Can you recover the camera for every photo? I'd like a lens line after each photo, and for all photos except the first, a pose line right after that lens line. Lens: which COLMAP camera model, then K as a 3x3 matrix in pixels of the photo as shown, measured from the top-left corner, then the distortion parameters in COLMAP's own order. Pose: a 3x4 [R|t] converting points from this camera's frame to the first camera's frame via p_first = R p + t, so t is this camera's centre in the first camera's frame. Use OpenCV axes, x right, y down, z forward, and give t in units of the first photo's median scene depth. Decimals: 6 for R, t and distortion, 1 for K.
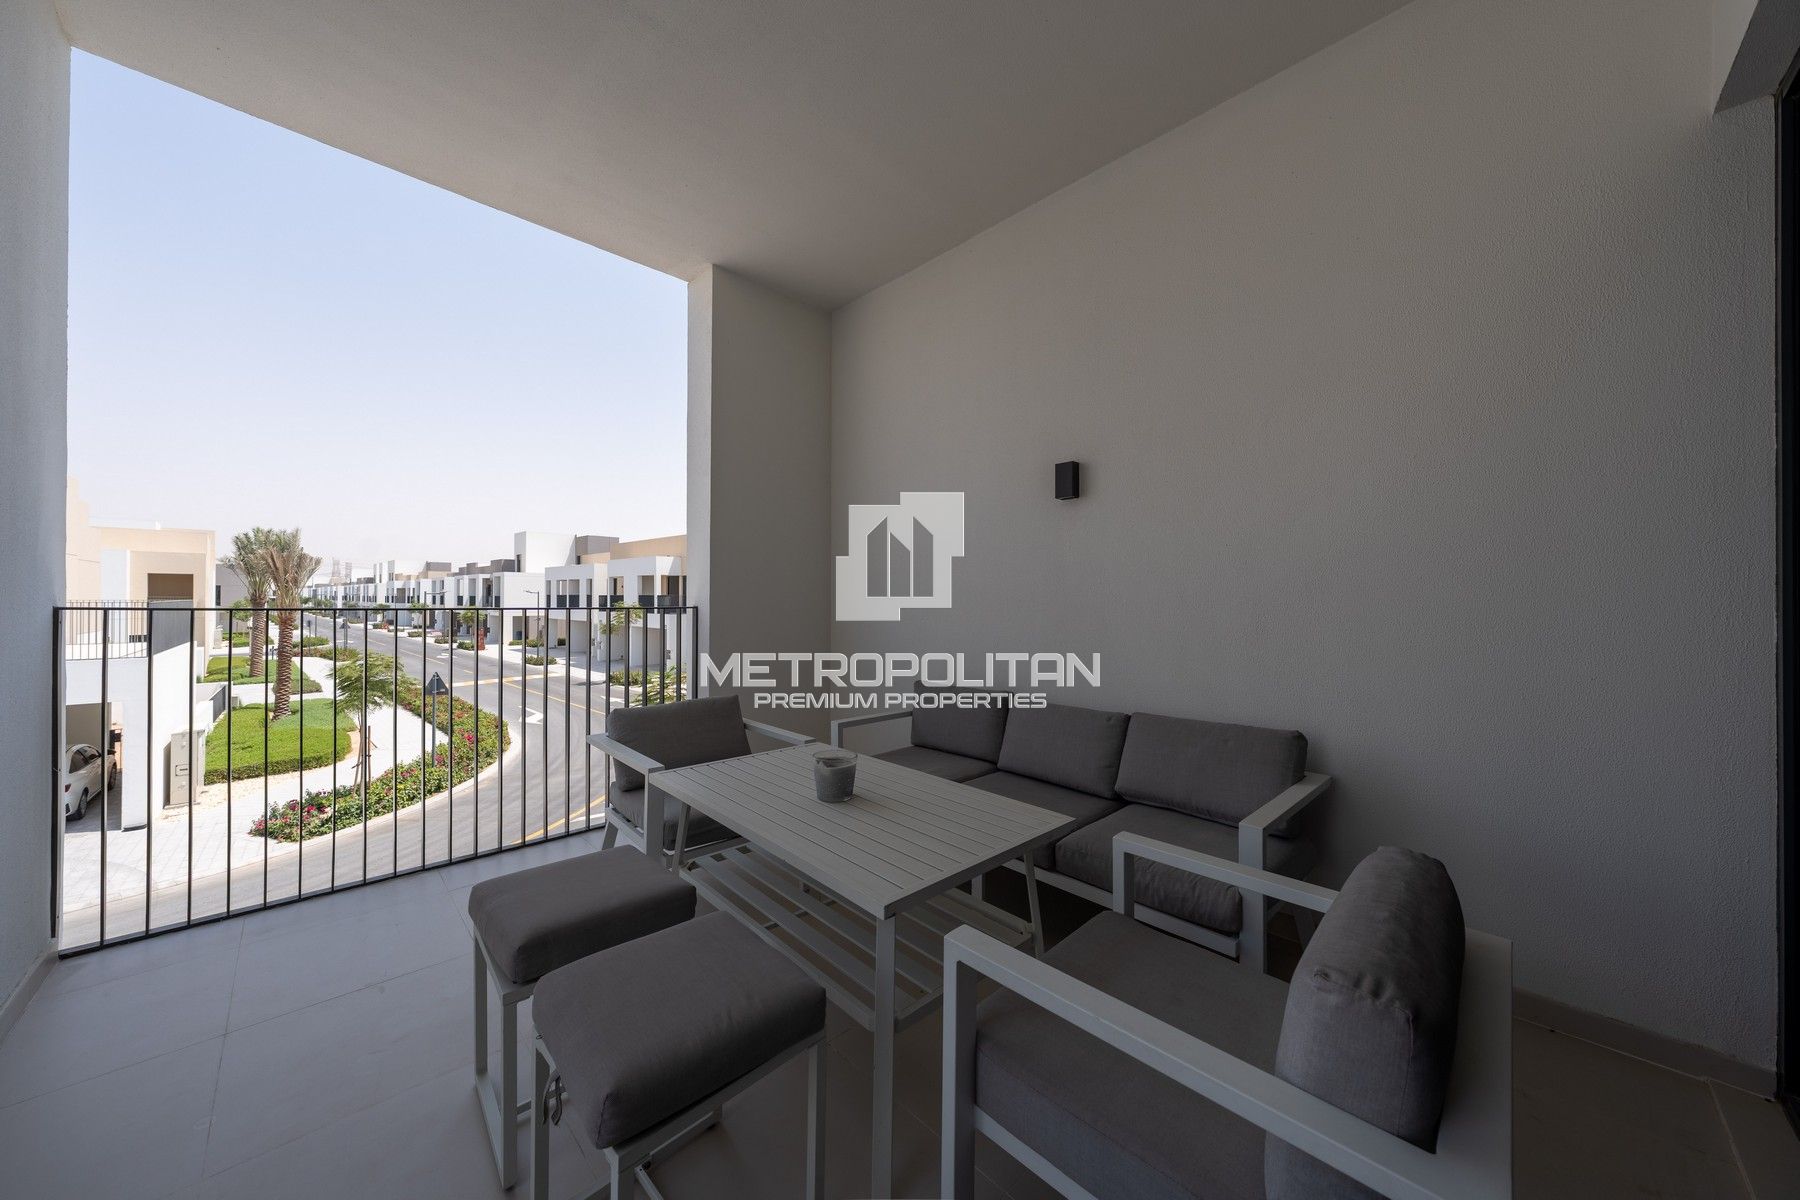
lens RADIAL K [[632.2, 0, 898.7], [0, 632.2, 596.2], [0, 0, 1]] dist [0.000212, 0.000115]
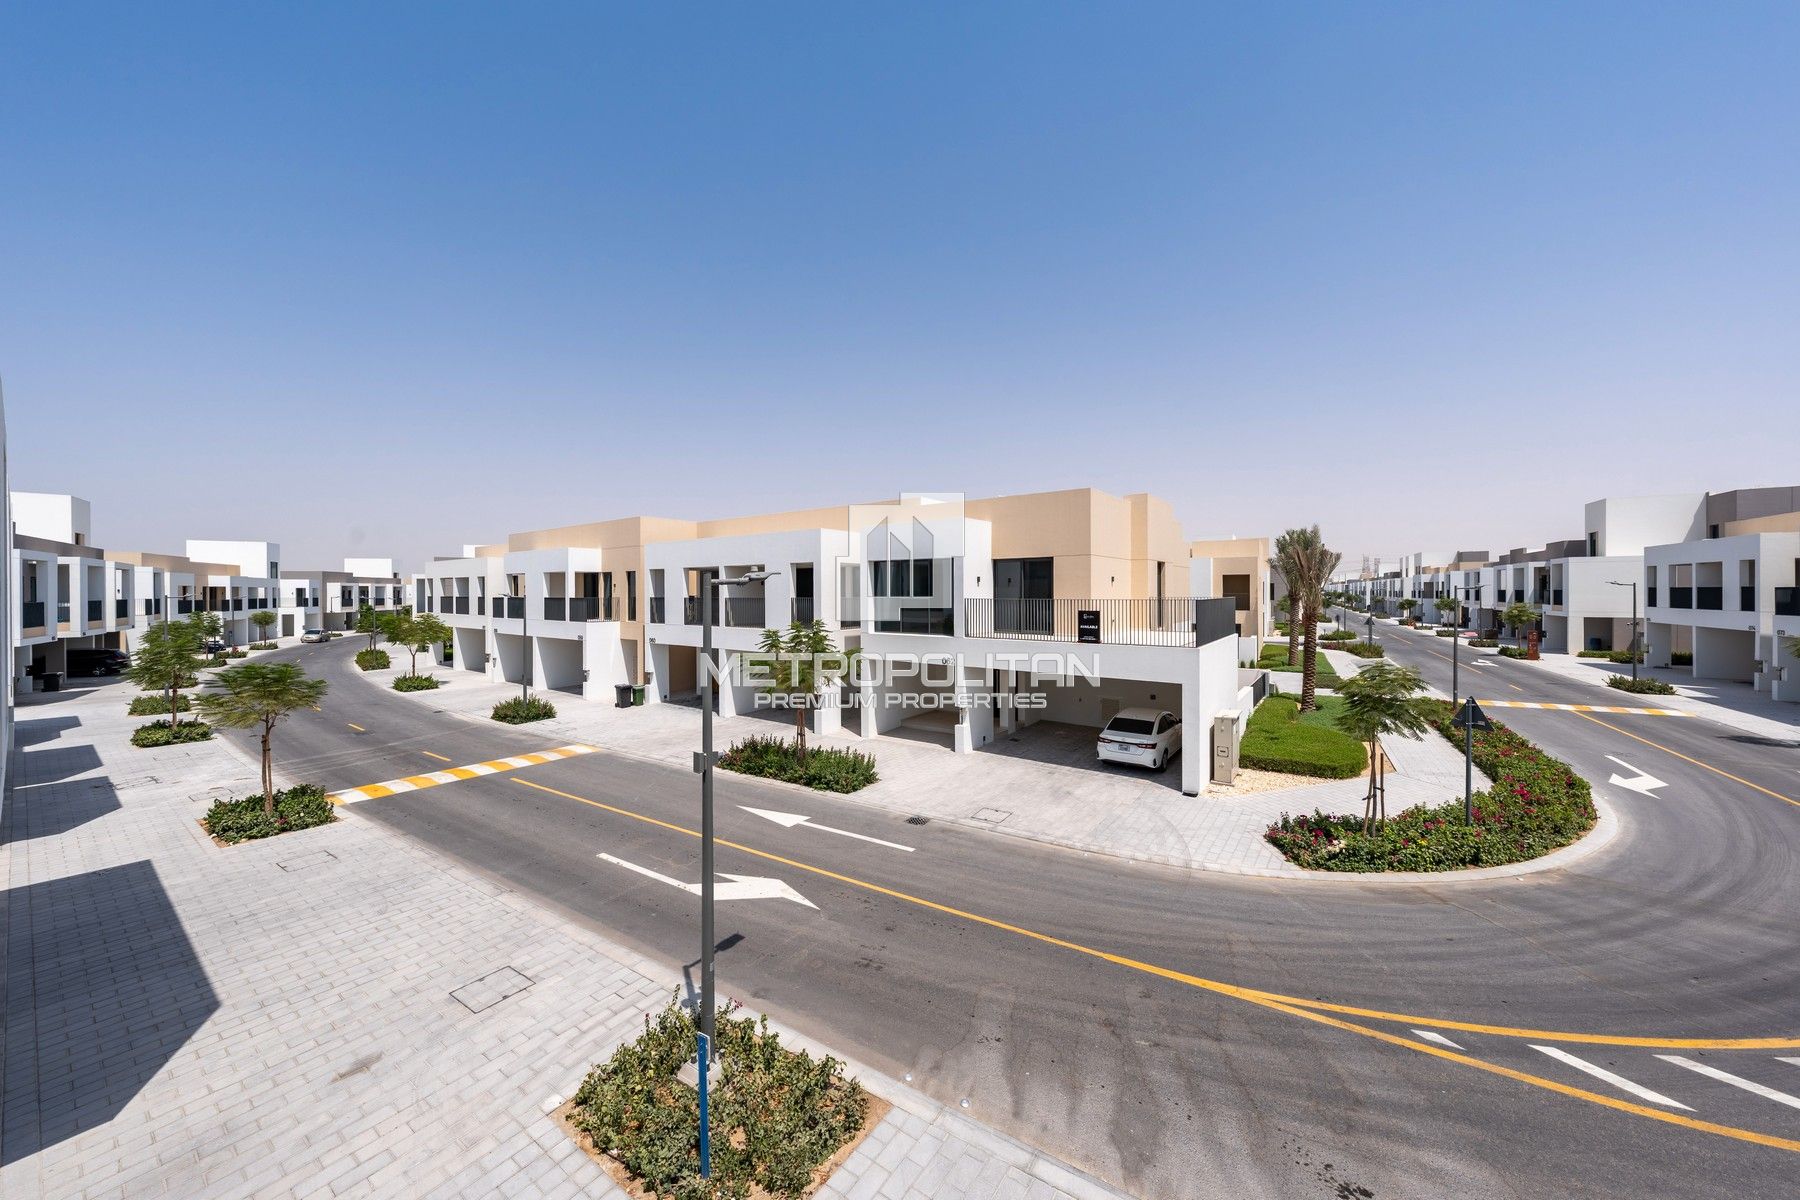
lens RADIAL K [[632.2, 0, 898.7], [0, 632.2, 596.2], [0, 0, 1]] dist [0.000212, 0.000115]
pose [[0.203217, -0.000490, -0.979134, -0.060155], [0.009475, 0.999954, 0.001466, -0.001339], [0.979088, -0.009575, 0.203213, 0.081859]]
